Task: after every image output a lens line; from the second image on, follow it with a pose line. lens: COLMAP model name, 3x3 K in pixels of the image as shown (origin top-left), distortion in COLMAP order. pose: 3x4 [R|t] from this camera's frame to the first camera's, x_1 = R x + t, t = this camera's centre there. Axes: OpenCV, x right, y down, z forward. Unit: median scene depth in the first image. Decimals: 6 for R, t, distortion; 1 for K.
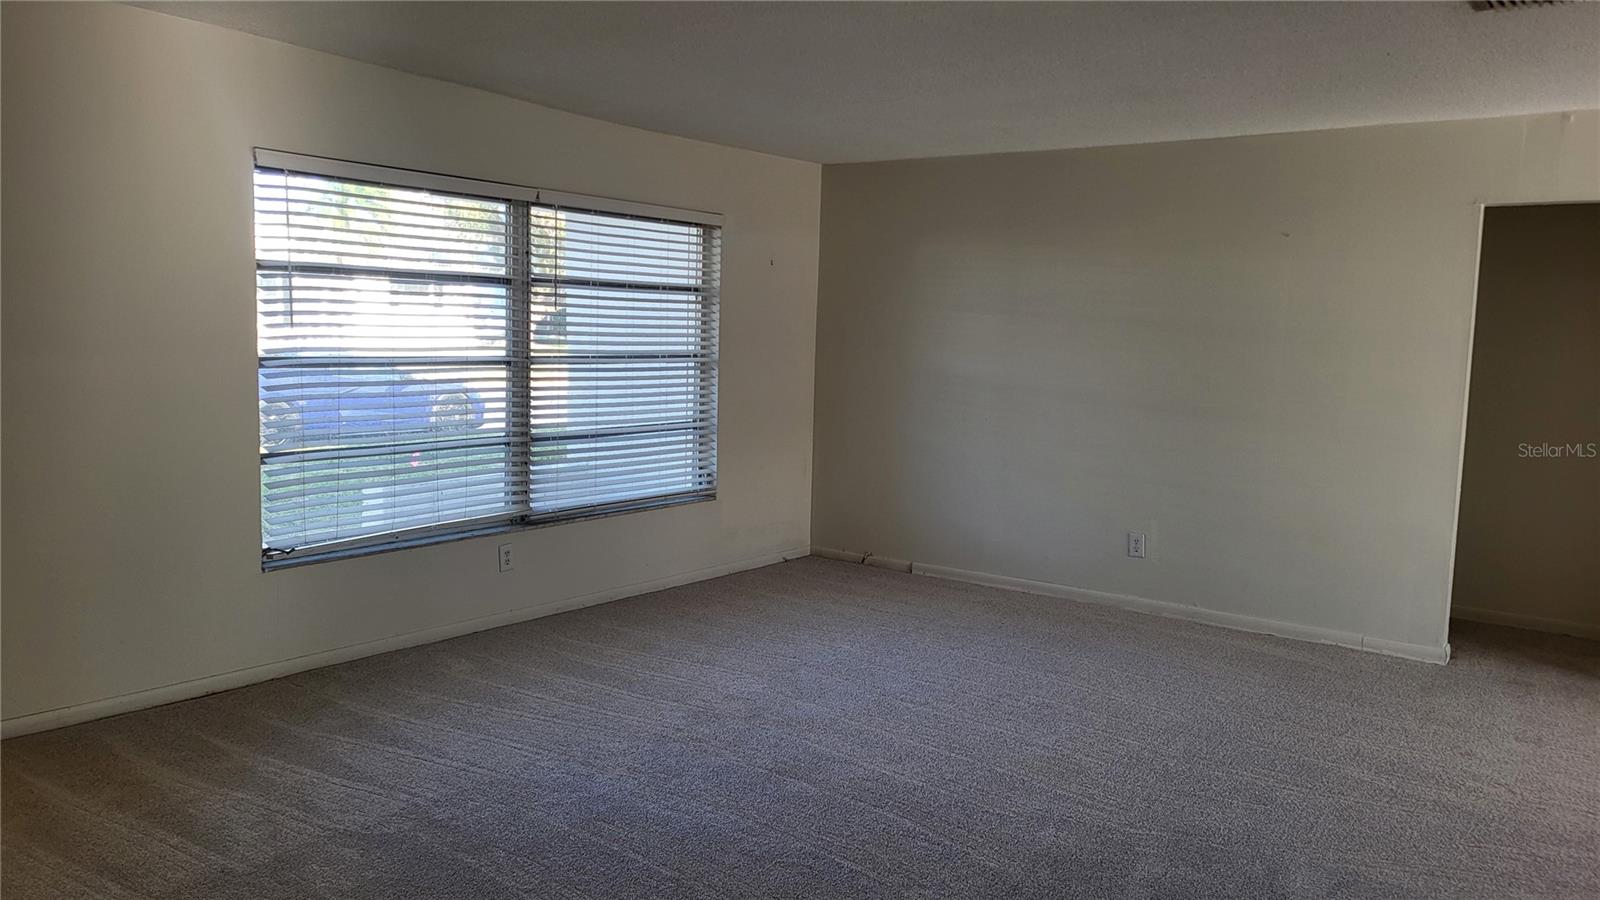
lens RADIAL K [[1161.4, 0, 802.2], [0, 1161.4, 437.5], [0, 0, 1]] dist [0.049877, -0.031569]
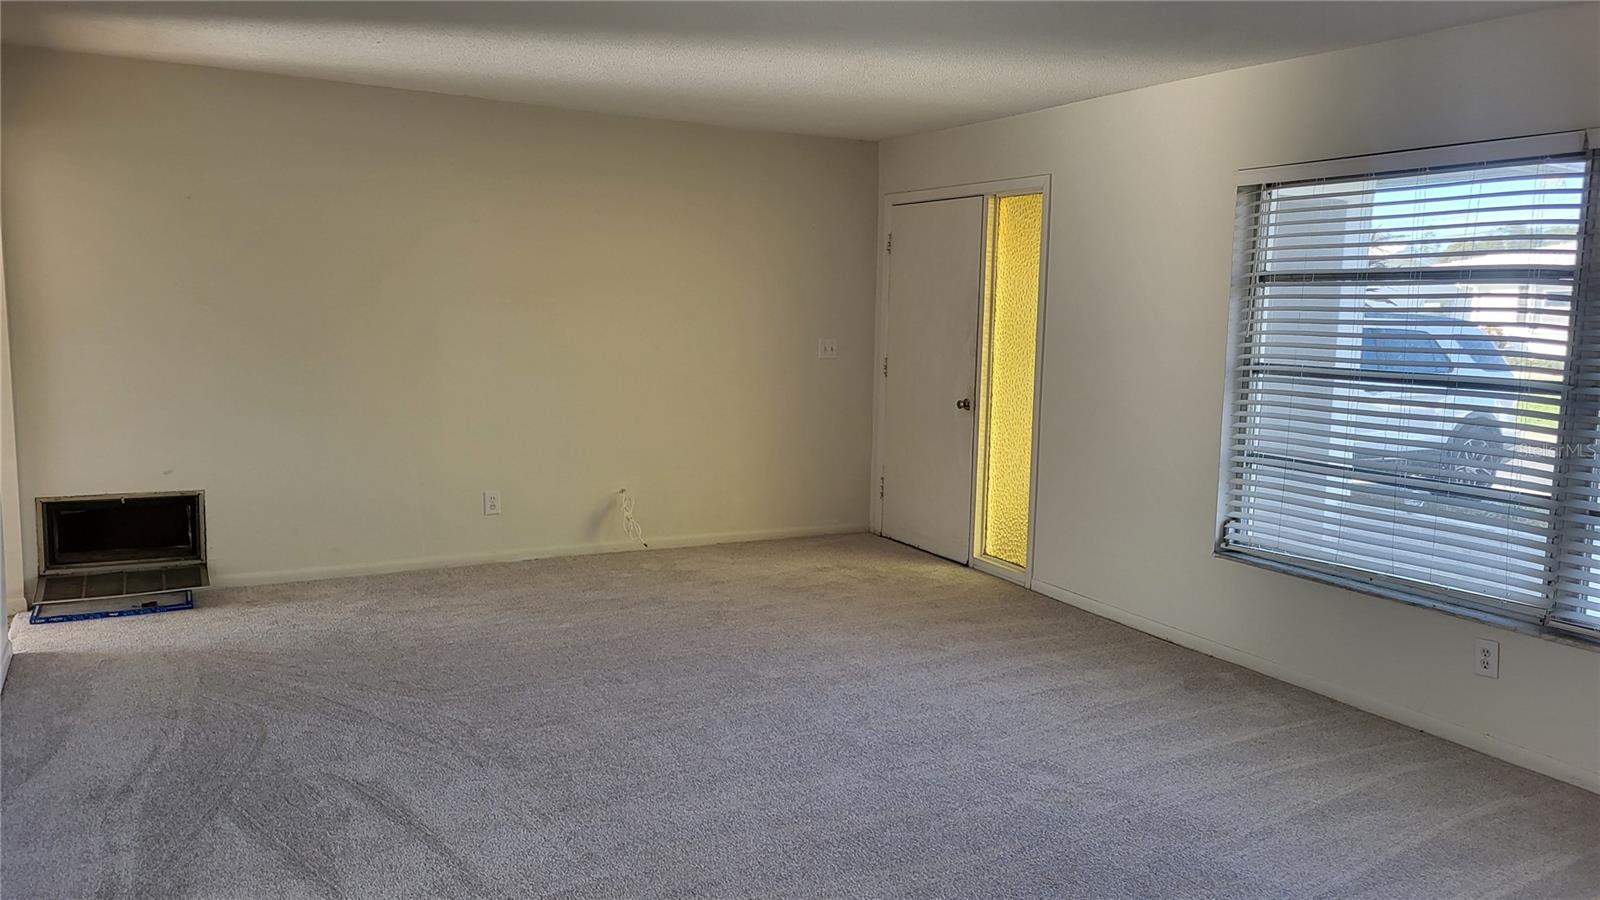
lens RADIAL K [[1161.4, 0, 802.2], [0, 1161.4, 437.5], [0, 0, 1]] dist [0.049877, -0.031569]
pose [[-0.424861, 0.090336, -0.900740, 0.601234], [-0.097026, 0.984733, 0.144524, -0.101358], [0.900044, 0.148798, -0.409609, 0.941628]]
